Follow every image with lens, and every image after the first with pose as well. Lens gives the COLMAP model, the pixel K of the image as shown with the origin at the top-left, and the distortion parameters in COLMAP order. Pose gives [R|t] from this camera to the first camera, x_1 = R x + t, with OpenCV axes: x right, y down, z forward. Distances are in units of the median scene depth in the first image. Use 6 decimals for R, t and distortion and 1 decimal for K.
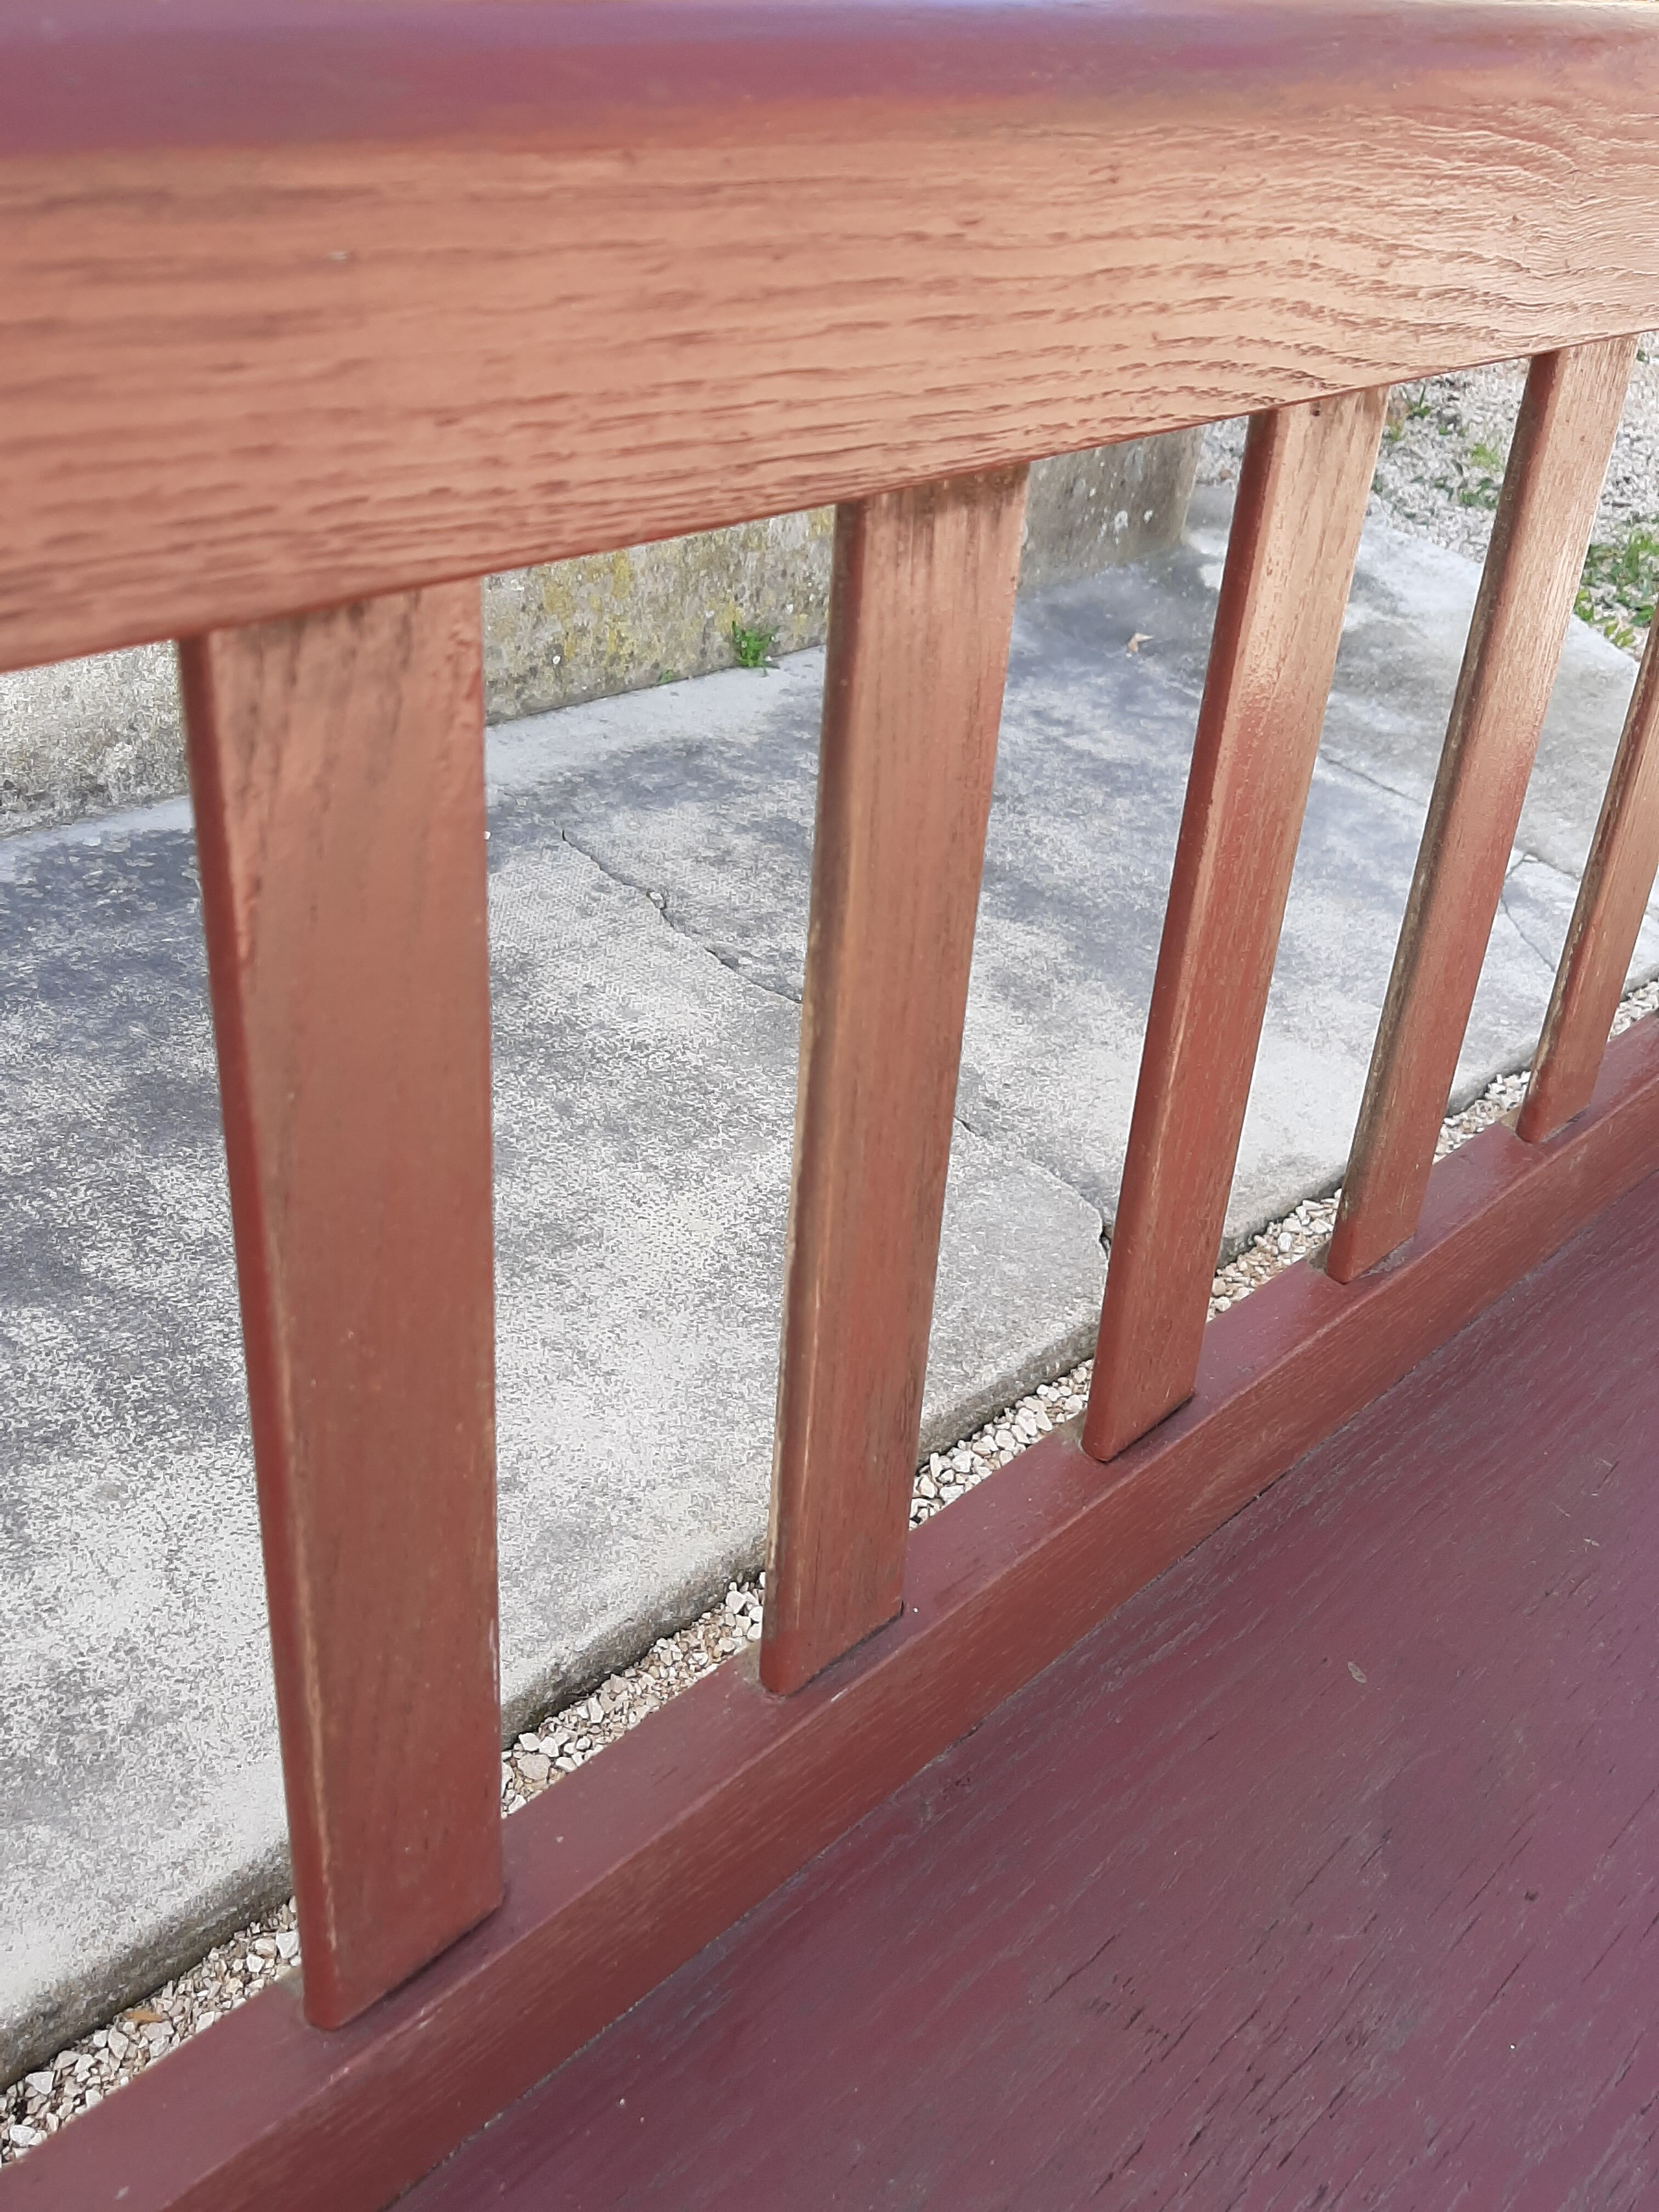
lens RADIAL K [[2086.0, 0, 834.6], [0, 2086.0, 1058.7], [0, 0, 1]] dist [0.095287, -0.187348]
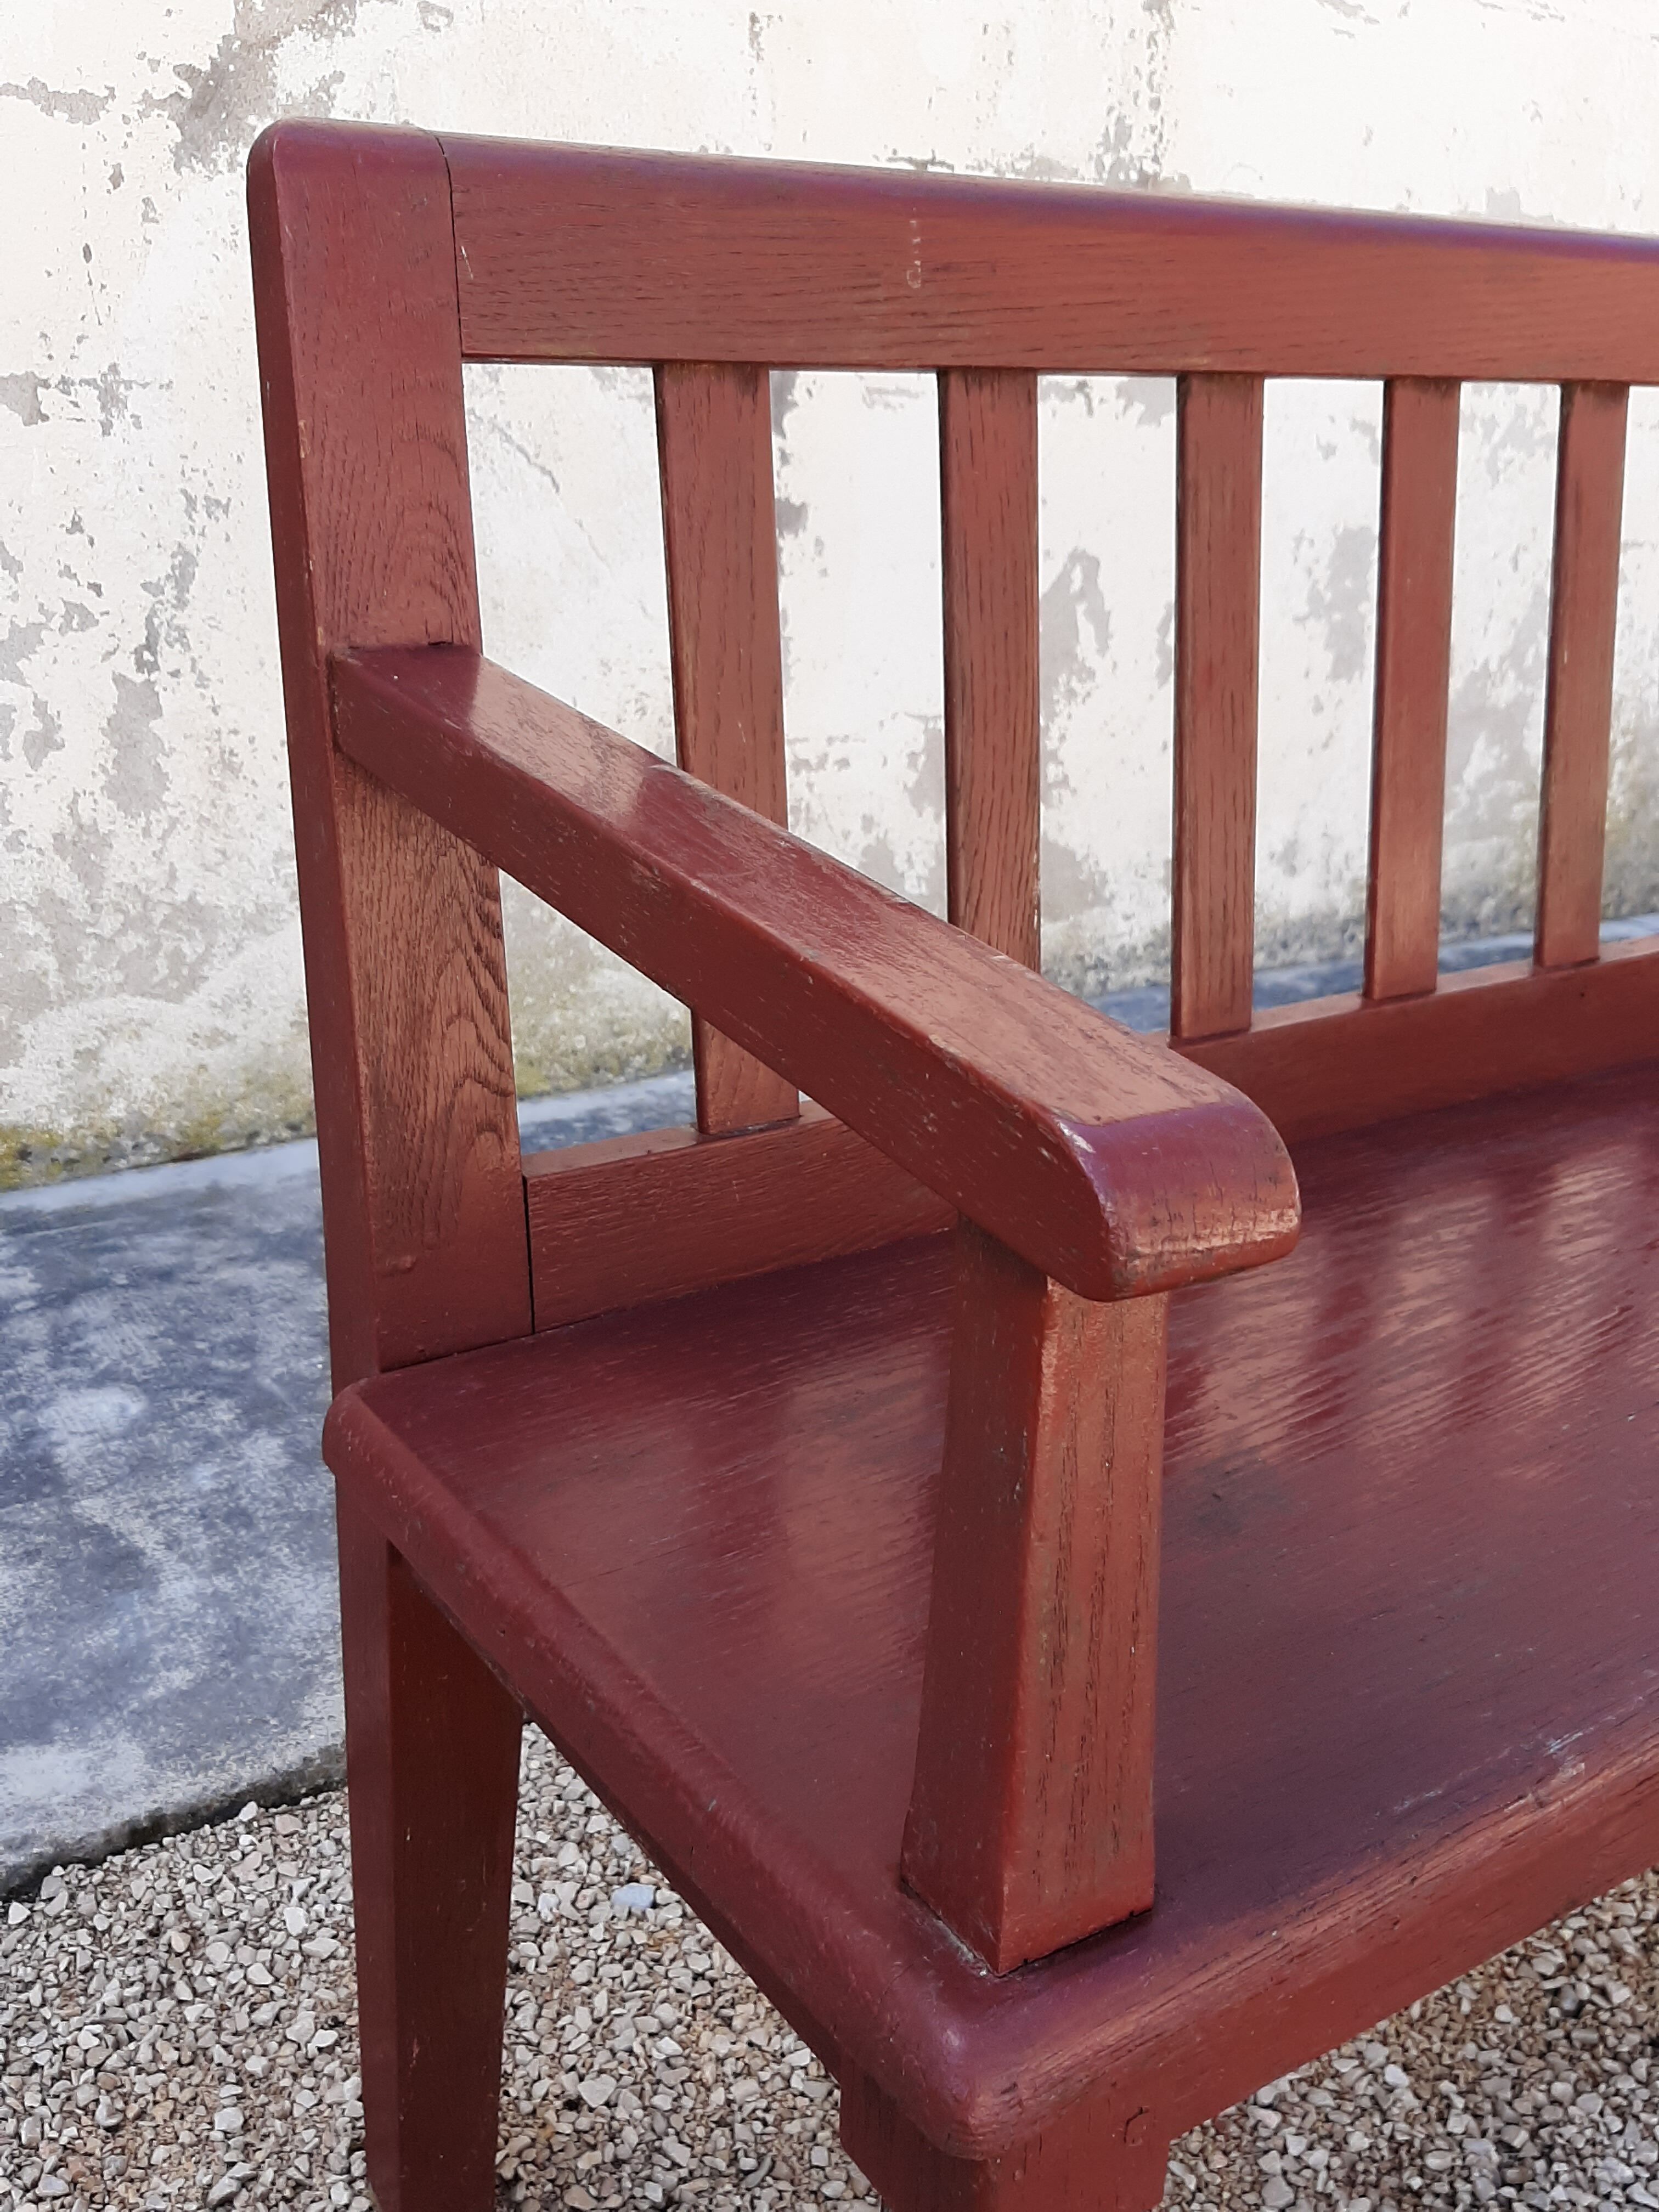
lens RADIAL K [[2086.0, 0, 834.6], [0, 2086.0, 1058.7], [0, 0, 1]] dist [0.095287, -0.187348]
pose [[0.972718, -0.042697, -0.228029, -0.476051], [-0.024293, 0.958768, -0.283151, 0.491195], [0.230717, 0.280966, 0.931573, -0.731892]]
